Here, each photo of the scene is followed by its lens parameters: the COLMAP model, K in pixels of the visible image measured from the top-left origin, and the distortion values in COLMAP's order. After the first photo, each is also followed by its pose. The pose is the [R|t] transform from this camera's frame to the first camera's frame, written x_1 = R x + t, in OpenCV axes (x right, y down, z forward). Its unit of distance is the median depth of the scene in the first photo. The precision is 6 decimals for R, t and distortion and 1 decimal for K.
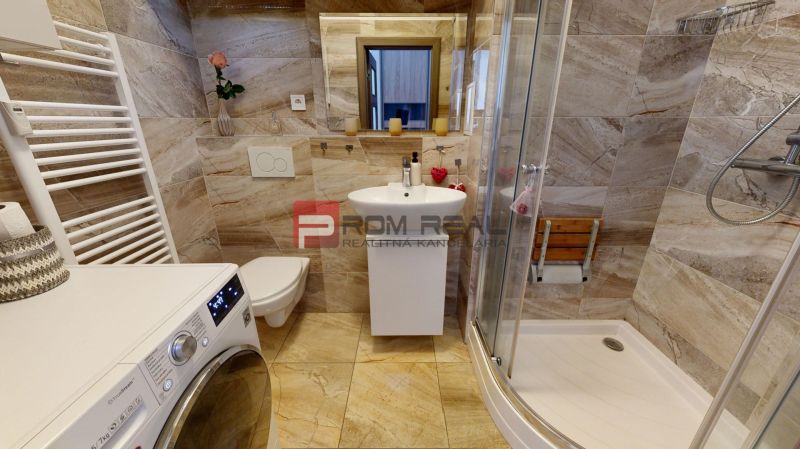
lens RADIAL K [[292.3, 0, 400.9], [0, 292.3, 225.4], [0, 0, 1]] dist [-0.000258, 0.000018]
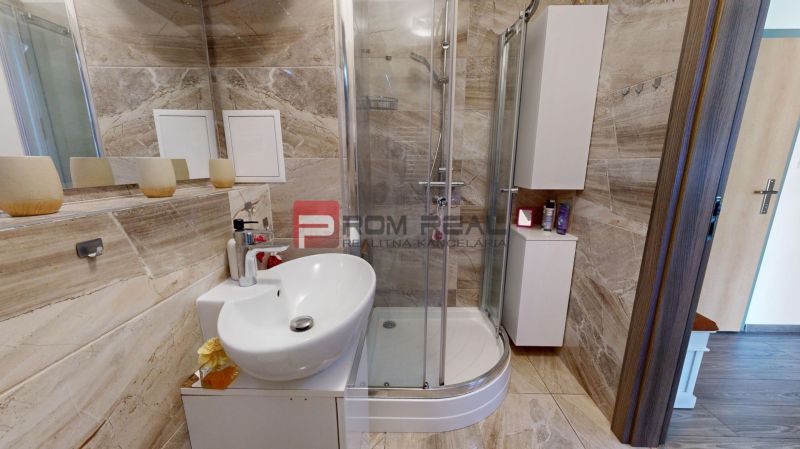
lens RADIAL K [[292.3, 0, 400.4], [0, 292.3, 224.9], [0, 0, 1]] dist [-0.000258, 0.000018]
pose [[0.019351, -0.209678, 0.977579, -0.462463], [0.340950, 0.920537, 0.190694, -0.239428], [-0.939882, 0.329616, 0.089303, 0.672273]]
